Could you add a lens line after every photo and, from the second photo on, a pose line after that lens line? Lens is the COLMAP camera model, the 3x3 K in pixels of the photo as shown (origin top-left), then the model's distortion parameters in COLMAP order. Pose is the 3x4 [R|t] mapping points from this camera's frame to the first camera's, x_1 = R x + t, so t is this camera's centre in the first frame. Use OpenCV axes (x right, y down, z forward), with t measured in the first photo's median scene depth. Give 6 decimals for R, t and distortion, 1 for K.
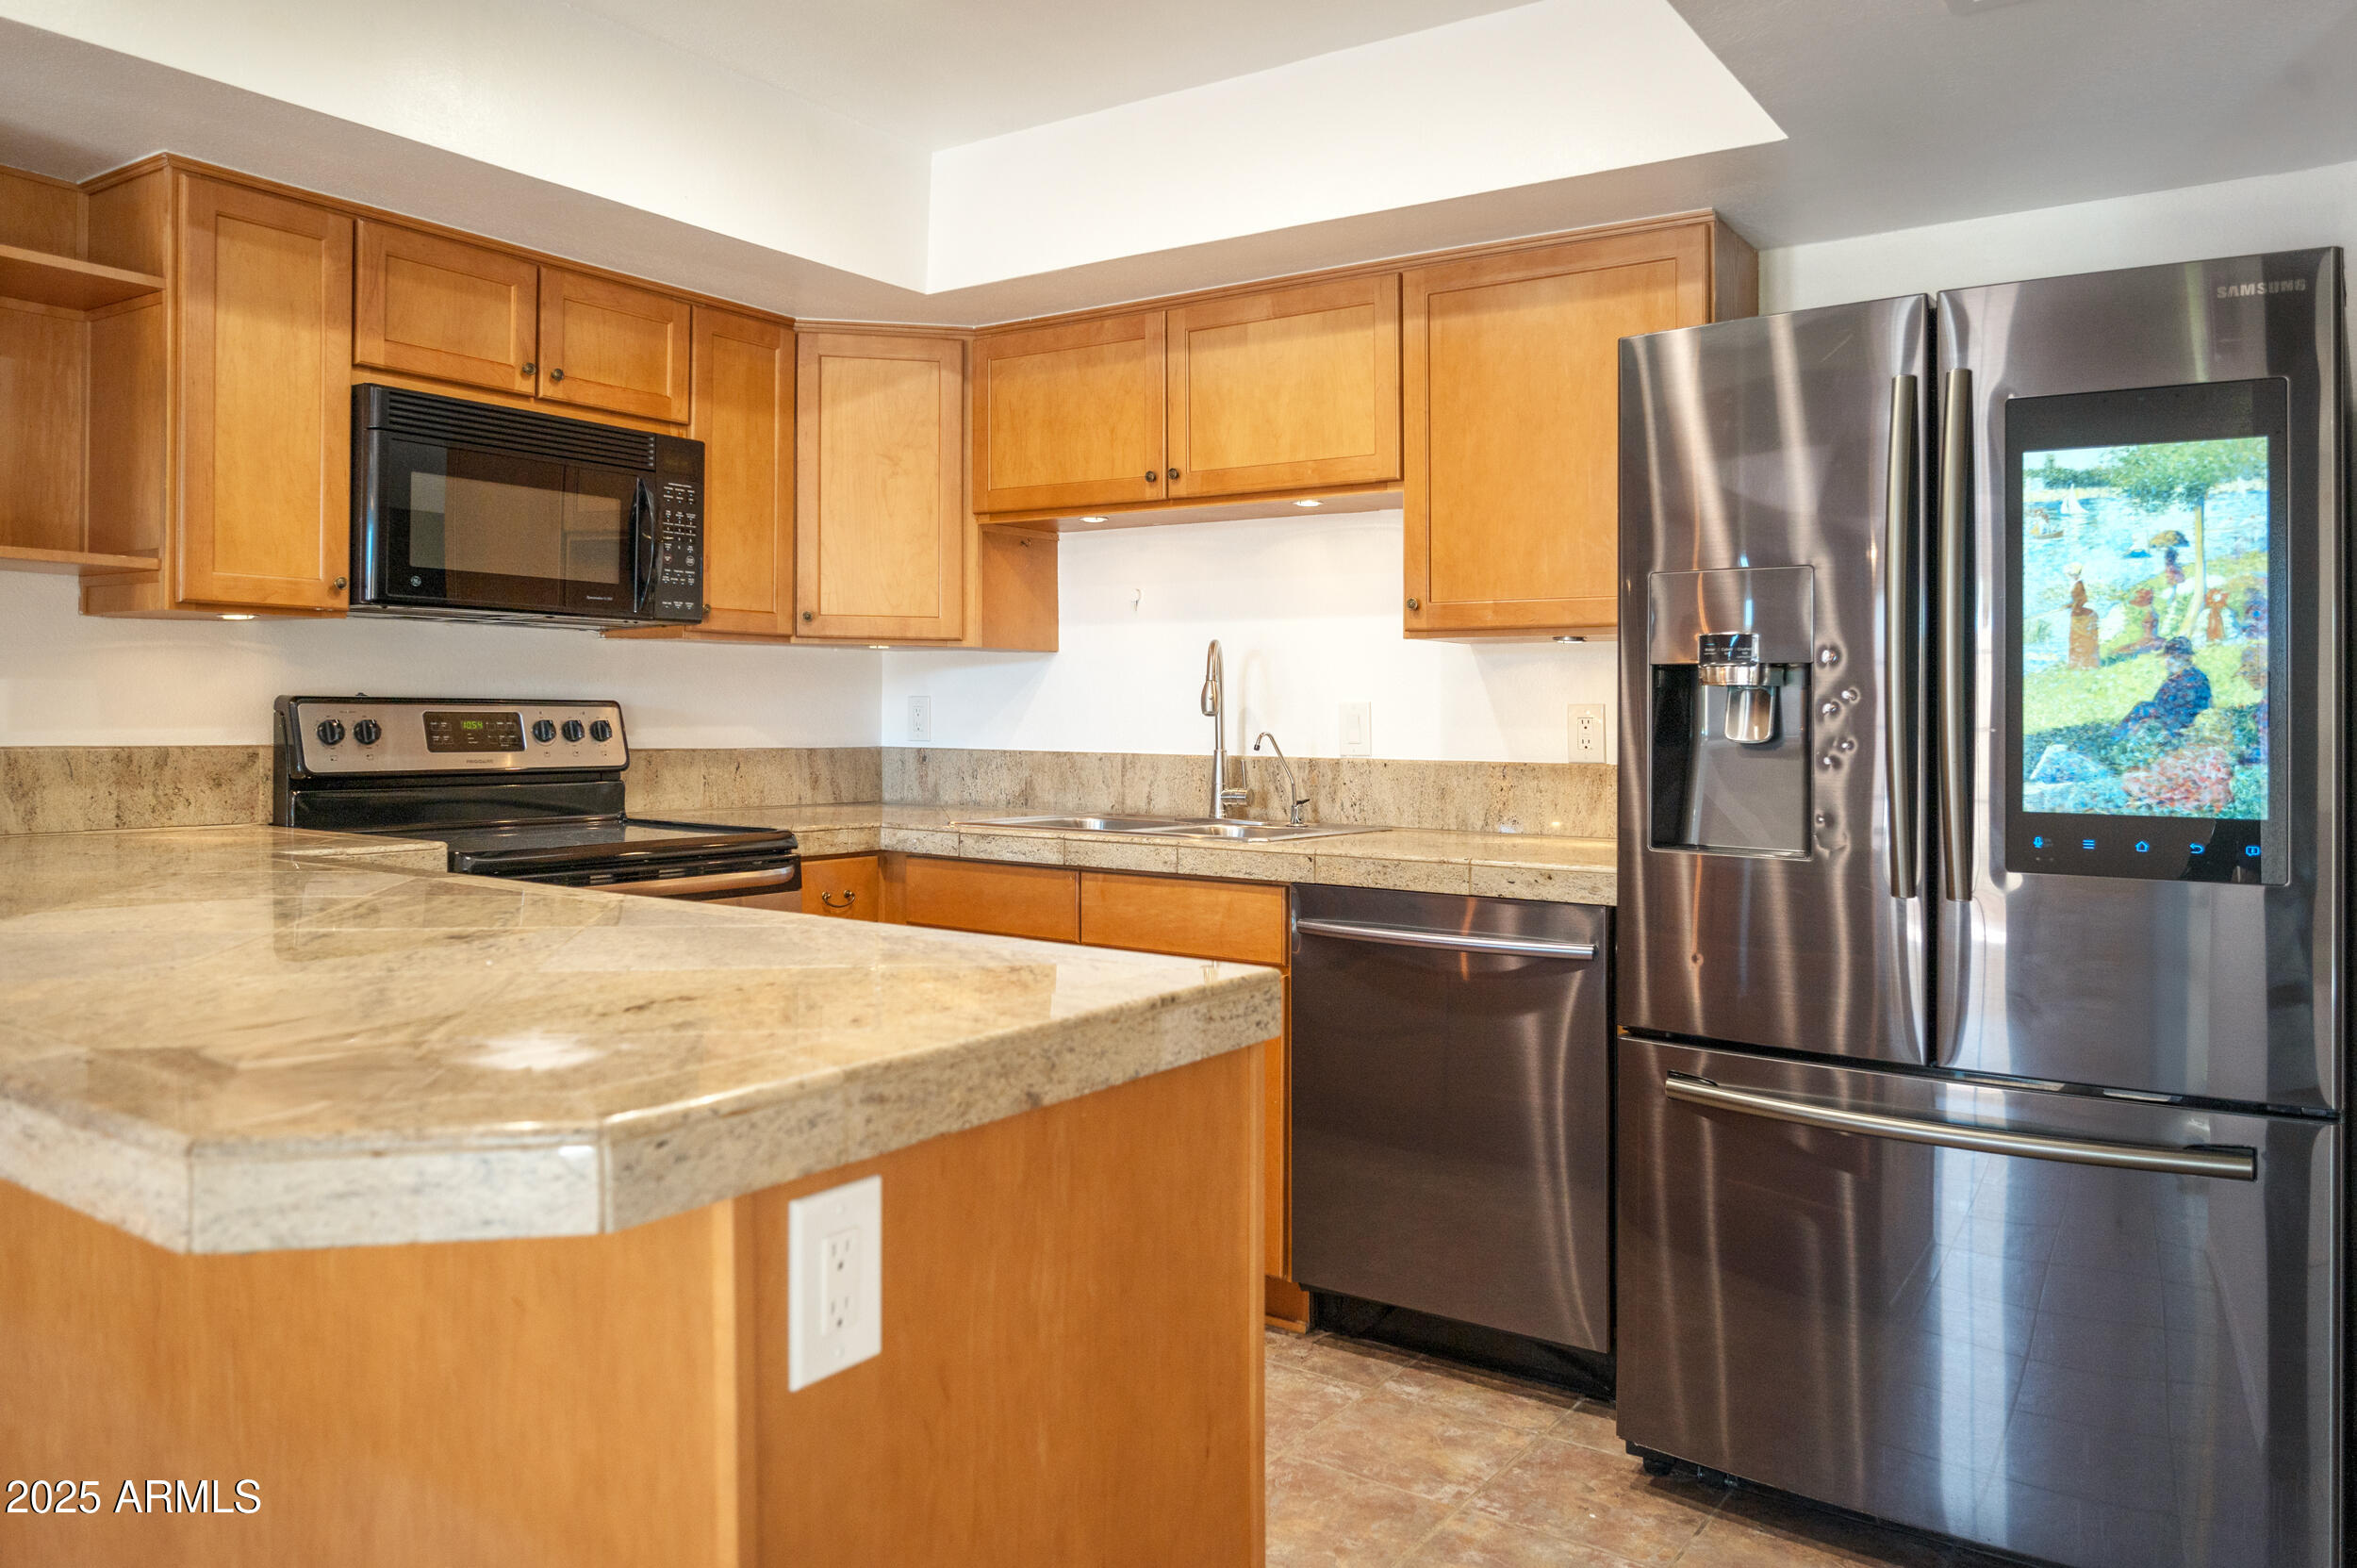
lens RADIAL K [[1659.8, 0, 1201.5], [0, 1659.8, 681.3], [0, 0, 1]] dist [-0.014396, -0.001294]
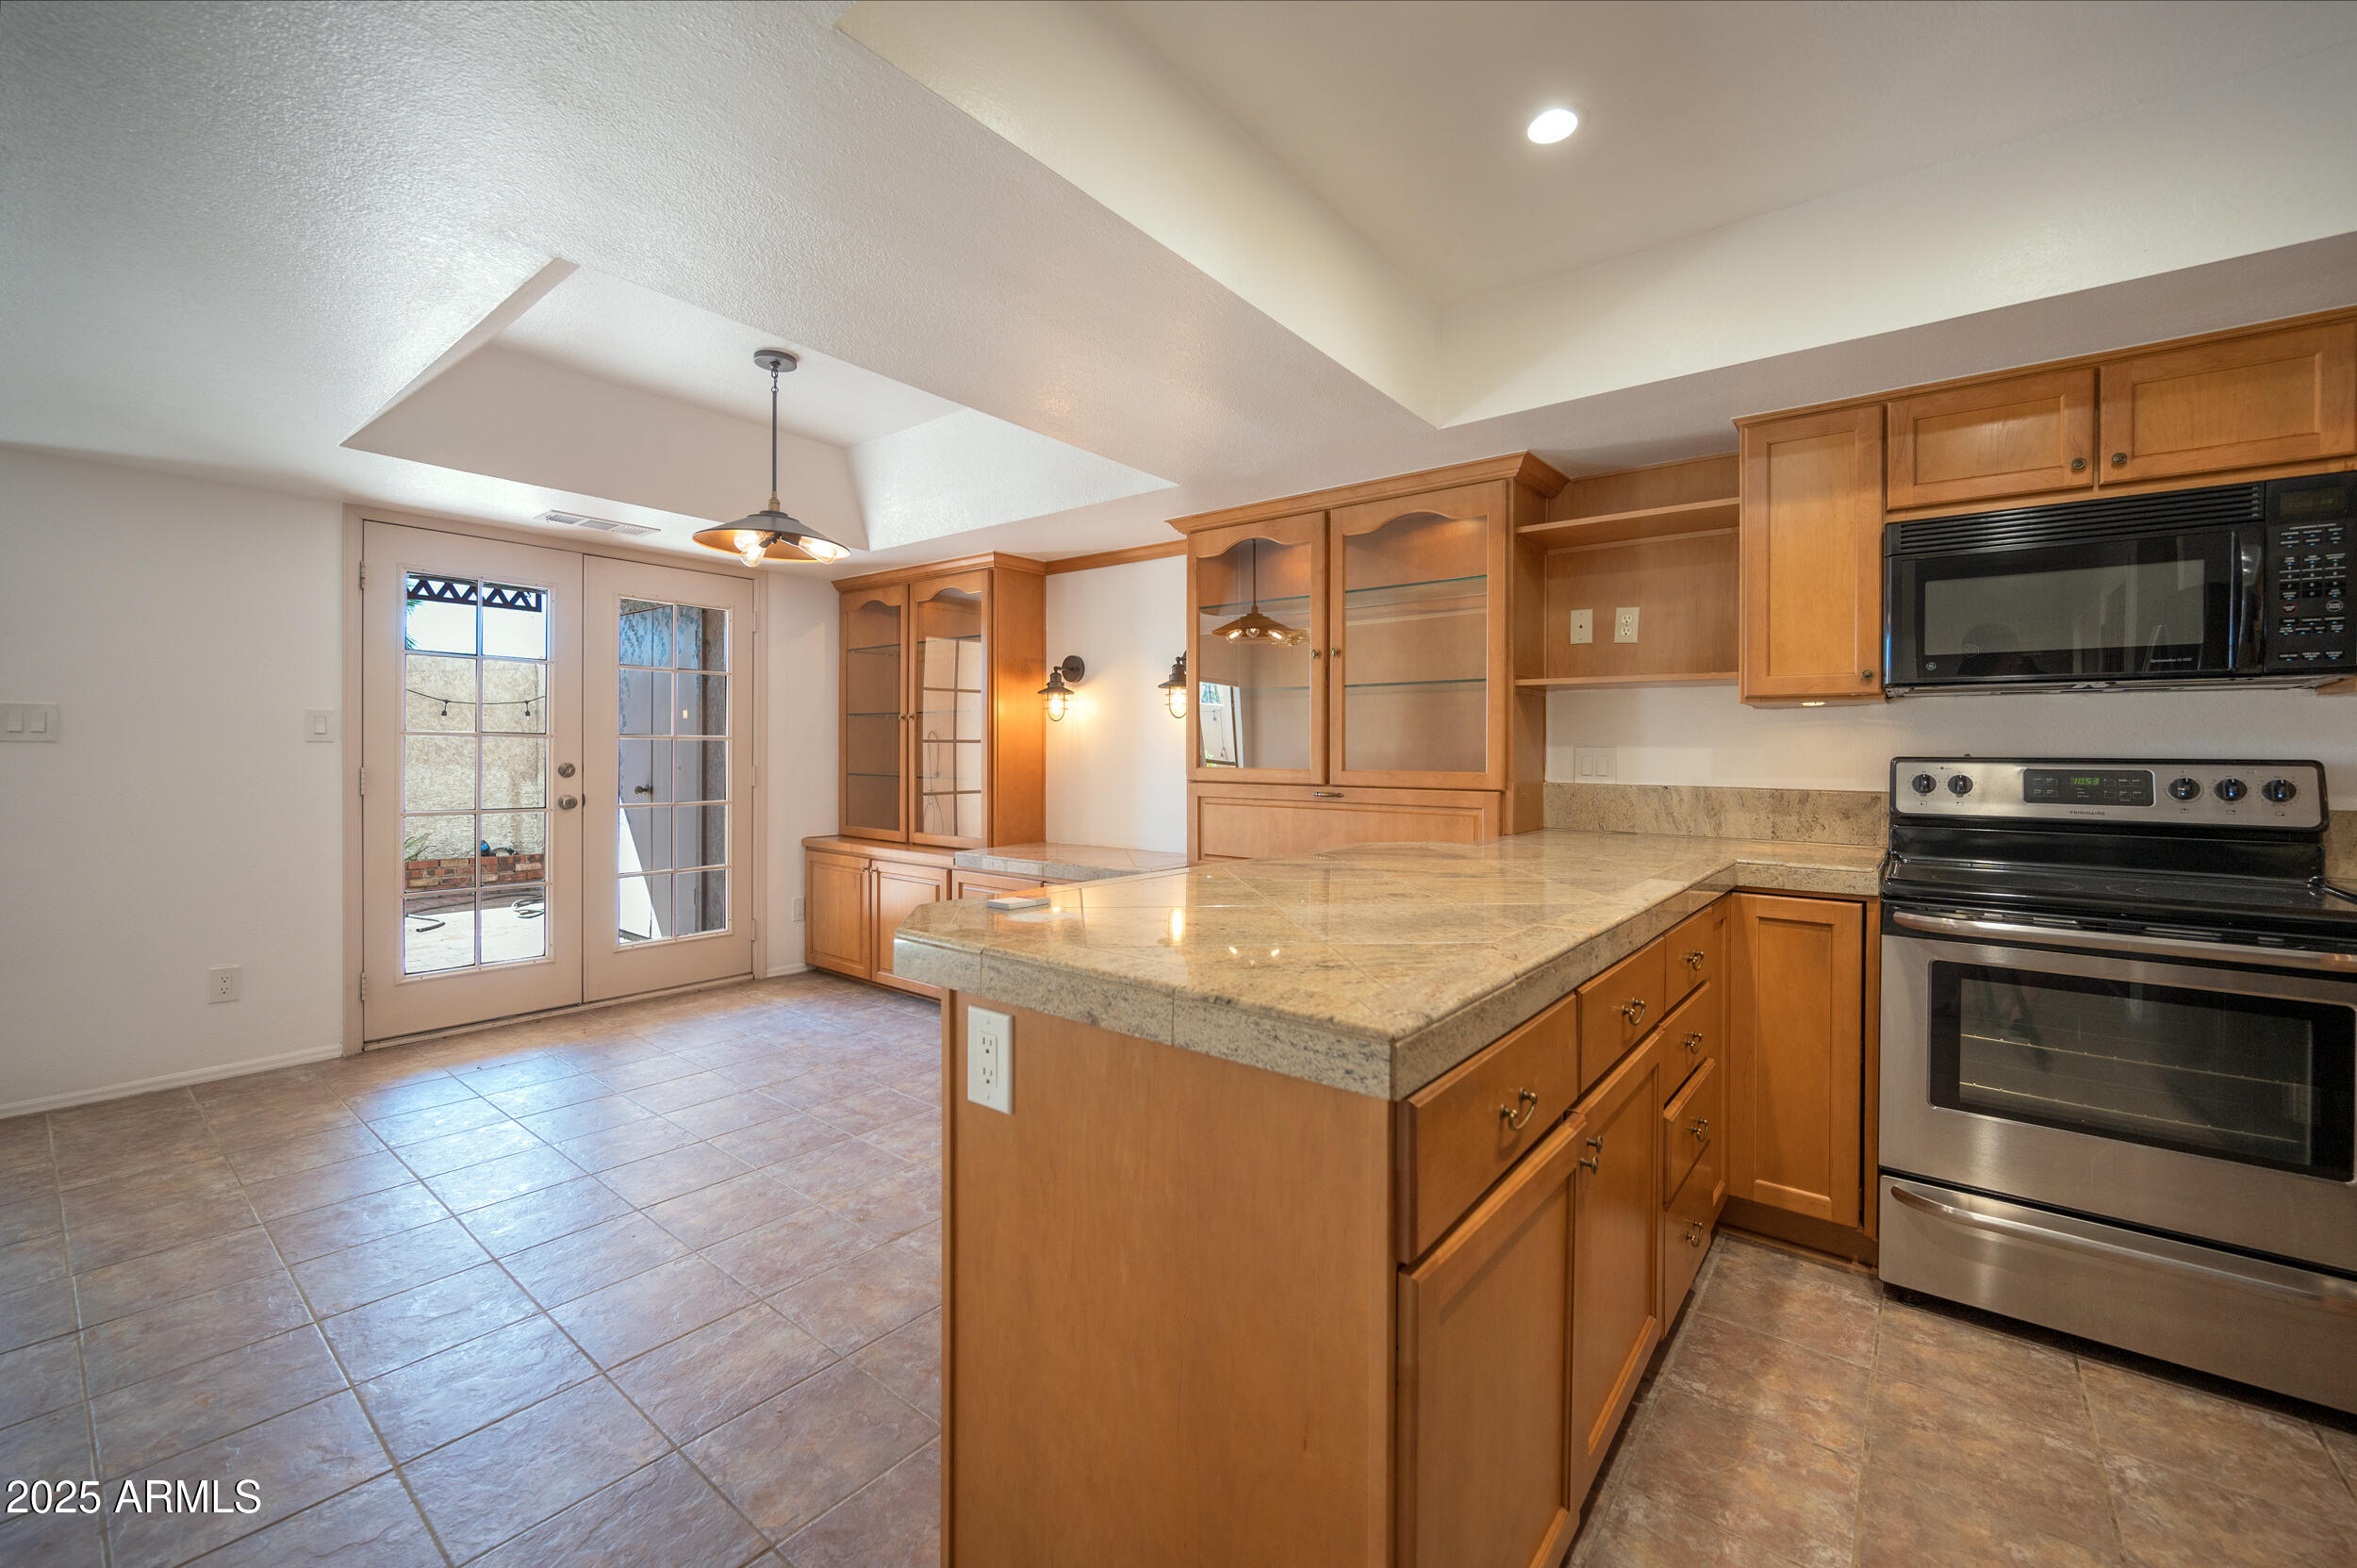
lens RADIAL K [[947.7, 0, 1150.6], [0, 947.7, 752.3], [0, 0, 1]] dist [-0.002537, -0.000026]
pose [[-0.084875, -0.011735, -0.996322, 0.311720], [0.009364, 0.999877, -0.012574, 0.009697], [0.996348, -0.010396, -0.084755, 0.469817]]
